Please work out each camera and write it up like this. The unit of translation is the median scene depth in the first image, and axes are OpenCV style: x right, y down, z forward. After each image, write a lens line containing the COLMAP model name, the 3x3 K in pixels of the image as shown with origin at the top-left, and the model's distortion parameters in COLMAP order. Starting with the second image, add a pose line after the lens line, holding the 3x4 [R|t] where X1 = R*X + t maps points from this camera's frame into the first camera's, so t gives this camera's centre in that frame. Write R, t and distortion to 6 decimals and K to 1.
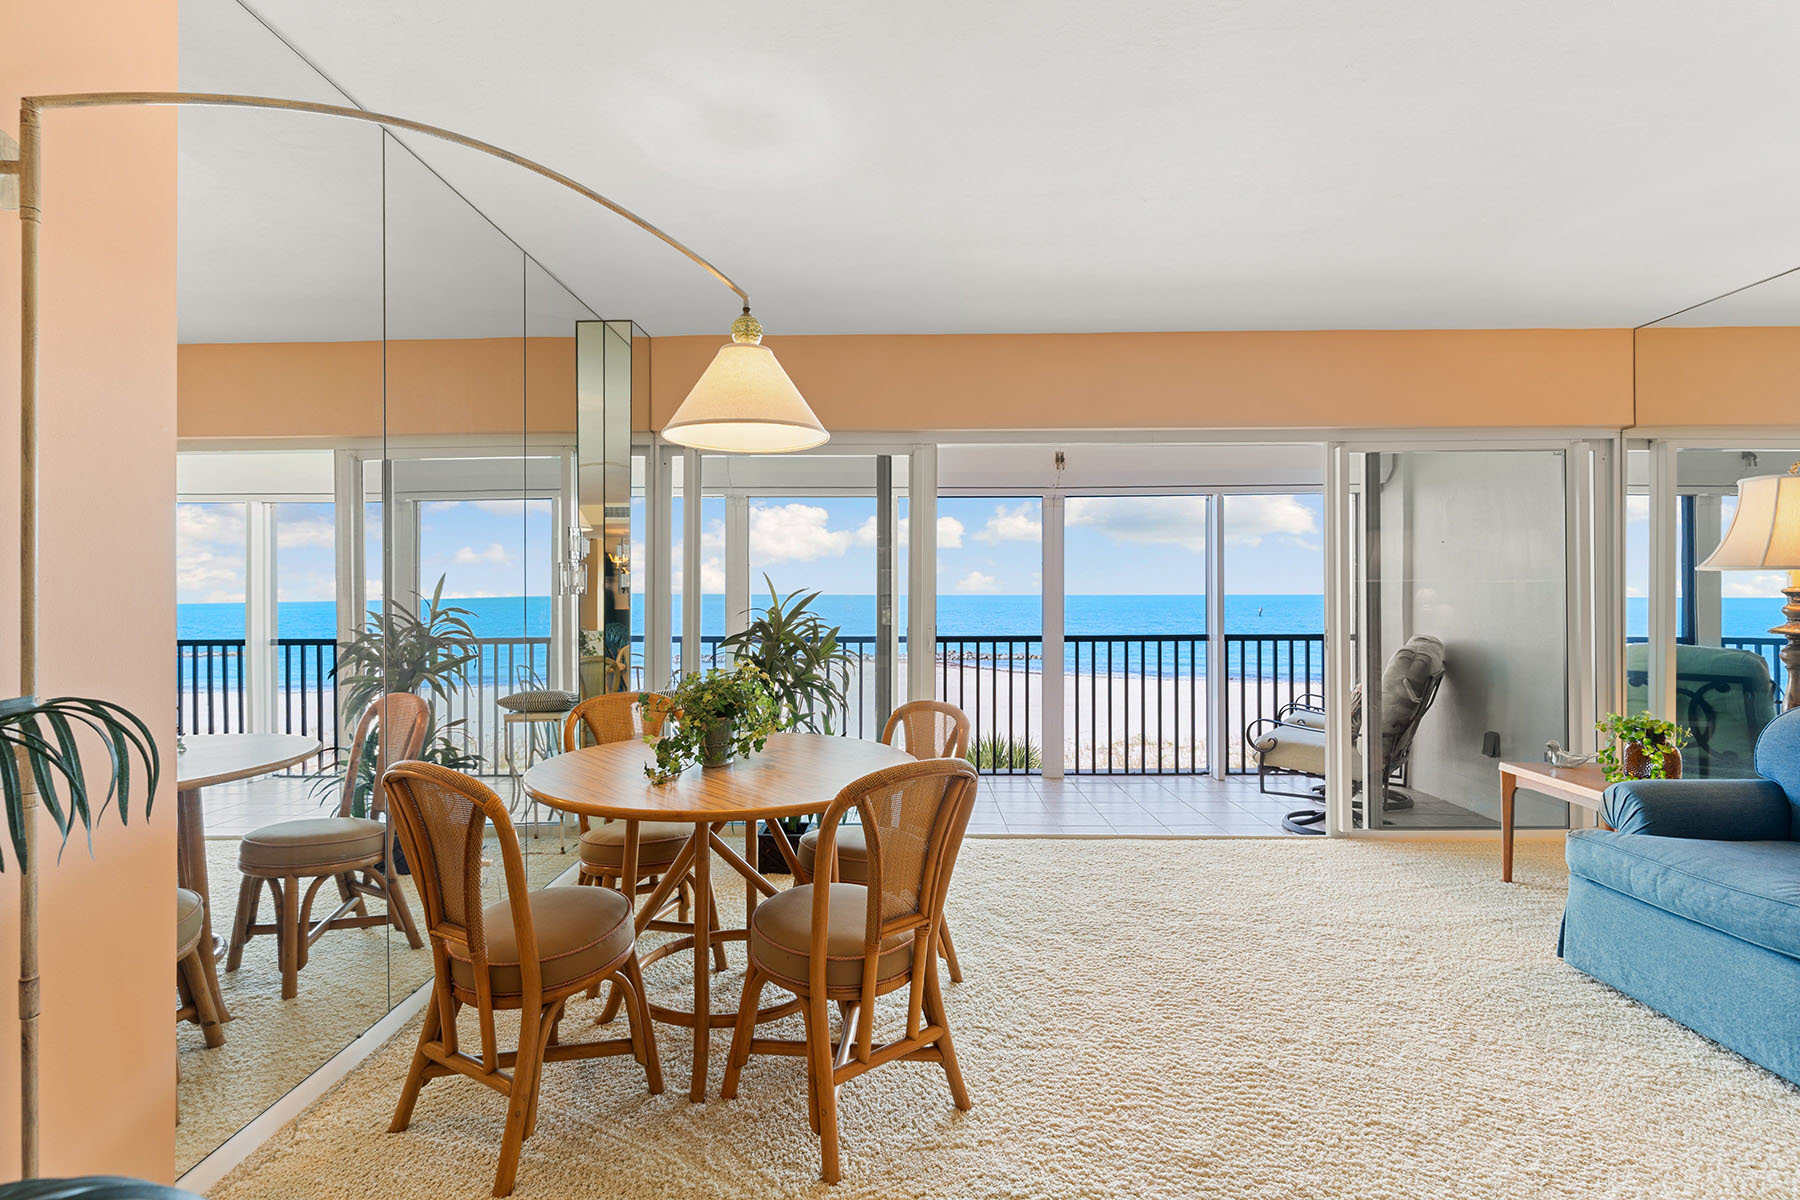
lens RADIAL K [[870.2, 0, 890.8], [0, 870.2, 596.2], [0, 0, 1]] dist [0.001991, 0.000156]
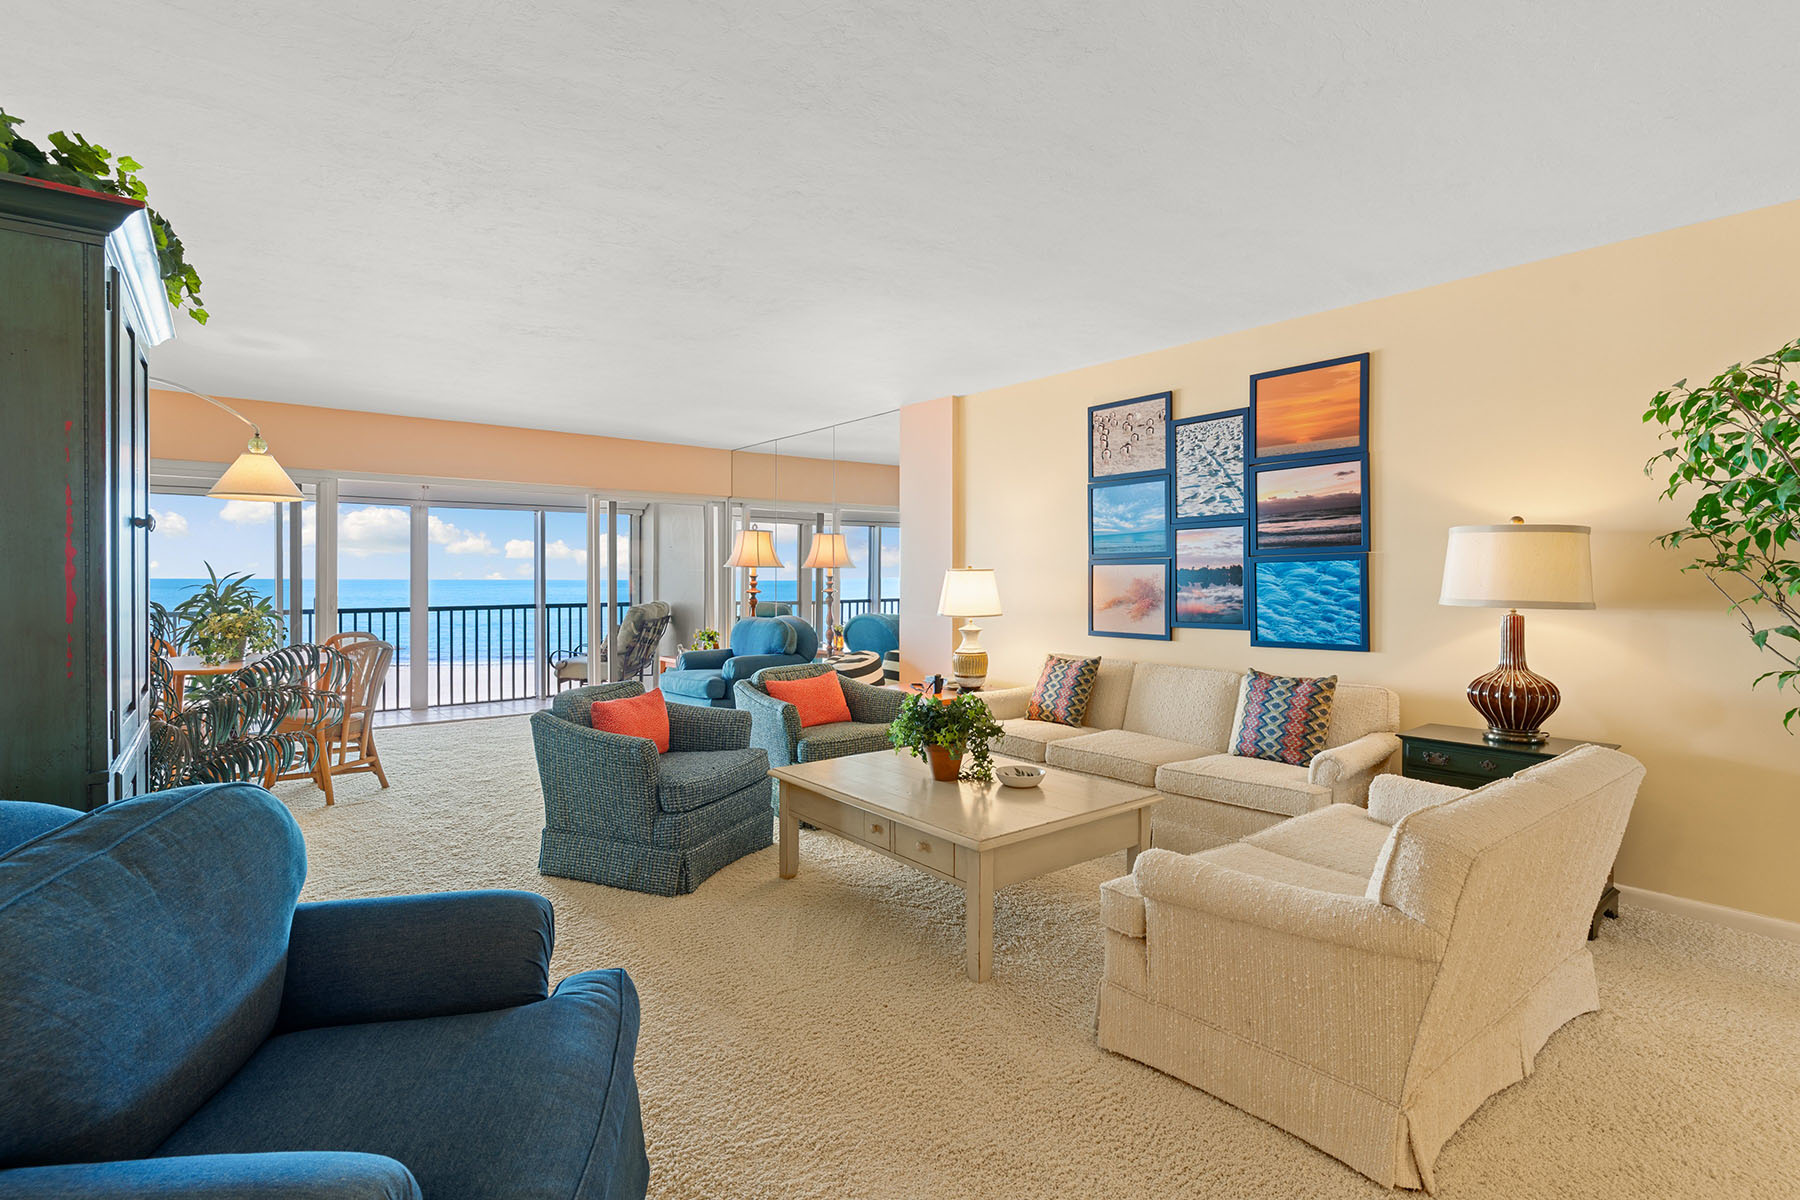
lens RADIAL K [[870.2, 0, 903.9], [0, 870.2, 583.7], [0, 0, 1]] dist [0.001991, 0.000156]
pose [[0.764577, -0.005089, 0.644512, -0.154217], [0.002969, 0.999986, 0.004374, 0.005604], [-0.644525, -0.001430, 0.764582, -0.736197]]
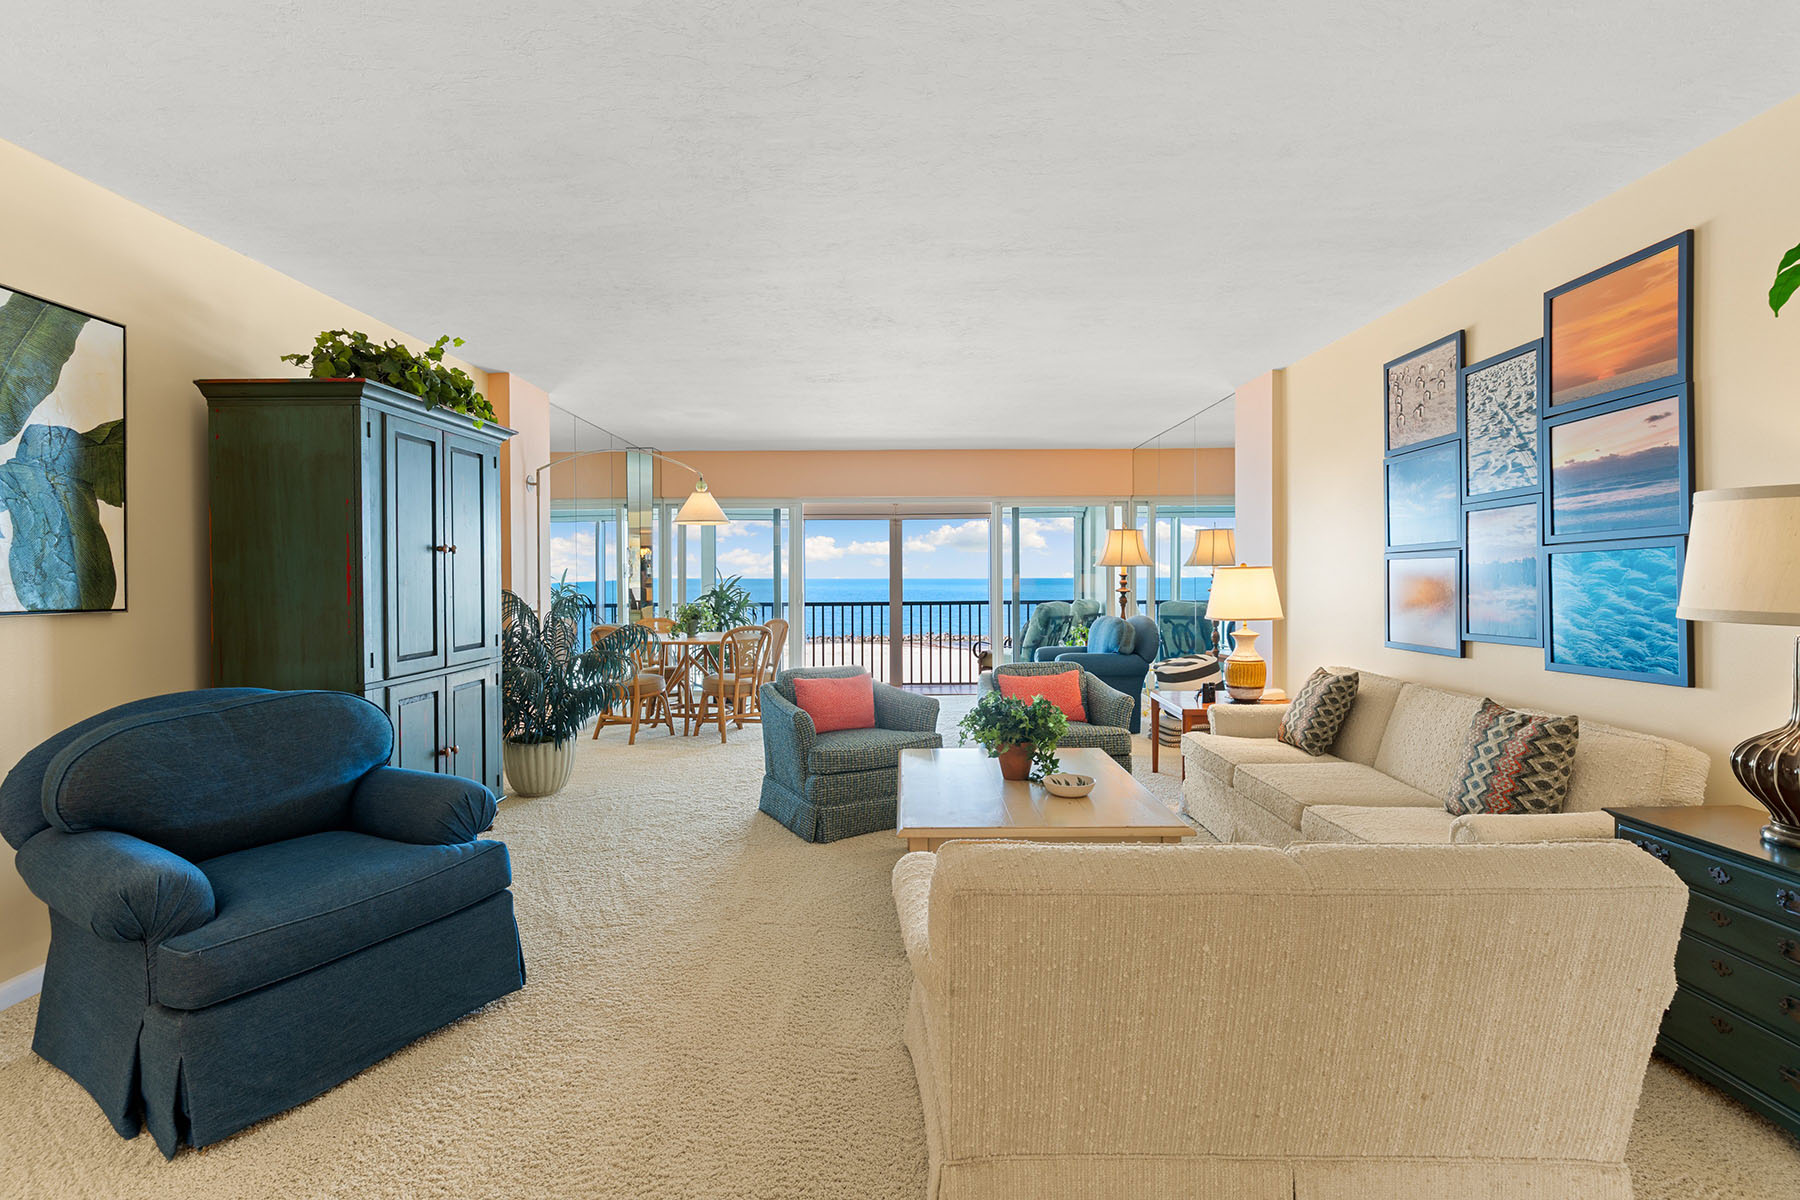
lens RADIAL K [[870.2, 0, 896.2], [0, 870.2, 582.9], [0, 0, 1]] dist [0.001991, 0.000156]
pose [[0.999844, -0.005749, 0.016681, 0.208023], [0.005708, 0.999981, 0.002504, 0.006095], [-0.016695, -0.002408, 0.999858, -0.918242]]
